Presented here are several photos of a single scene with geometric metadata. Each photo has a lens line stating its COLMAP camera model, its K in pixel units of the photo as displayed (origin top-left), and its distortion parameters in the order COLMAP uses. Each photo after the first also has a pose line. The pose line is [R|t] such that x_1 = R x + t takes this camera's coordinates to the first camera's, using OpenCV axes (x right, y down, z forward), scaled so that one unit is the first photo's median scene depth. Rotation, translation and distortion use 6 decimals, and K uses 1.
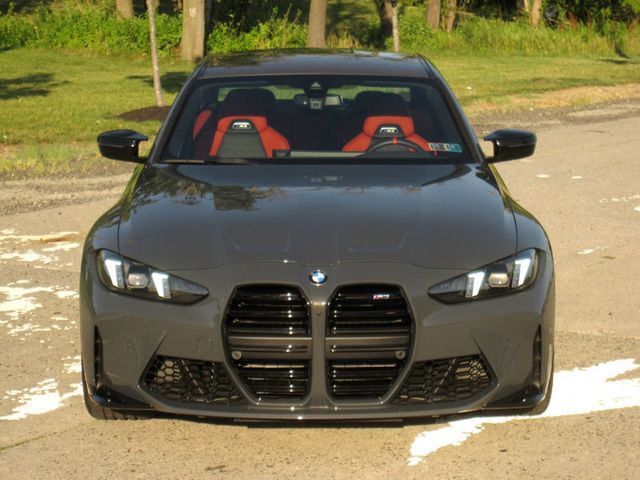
lens RADIAL K [[1756.9, 0, 318.6], [0, 1756.9, 241.9], [0, 0, 1]] dist [-0.084369, 0.000000]
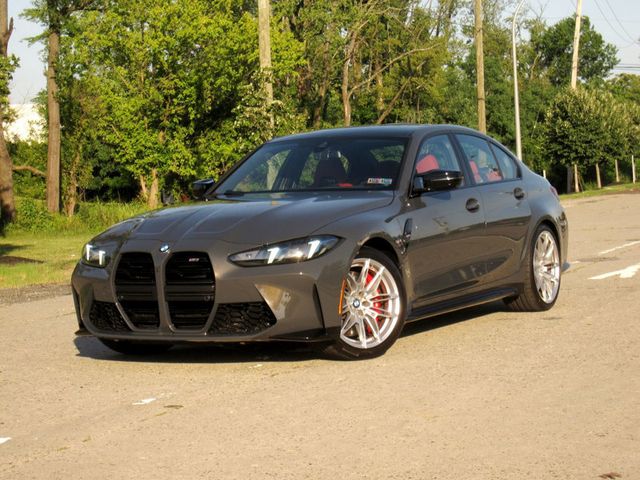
lens RADIAL K [[1499.3, 0, 320.4], [0, 1499.3, 241.9], [0, 0, 1]] dist [-0.142037, 0.000000]
pose [[0.973914, -0.057526, 0.219506, 0.024917], [0.082071, 0.991145, -0.104385, 0.002958], [-0.211557, 0.119677, 0.970011, 0.100750]]
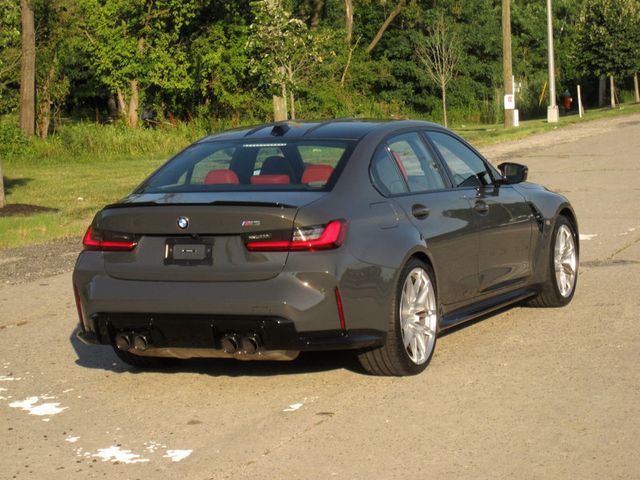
lens RADIAL K [[1756.9, 0, 316.9], [0, 1756.9, 235.0], [0, 0, 1]] dist [-0.084369, 0.000000]
pose [[0.971220, -0.064931, 0.229161, -0.002652], [0.079139, 0.995435, -0.053353, -0.007690], [-0.224651, 0.069953, 0.971925, 0.066621]]
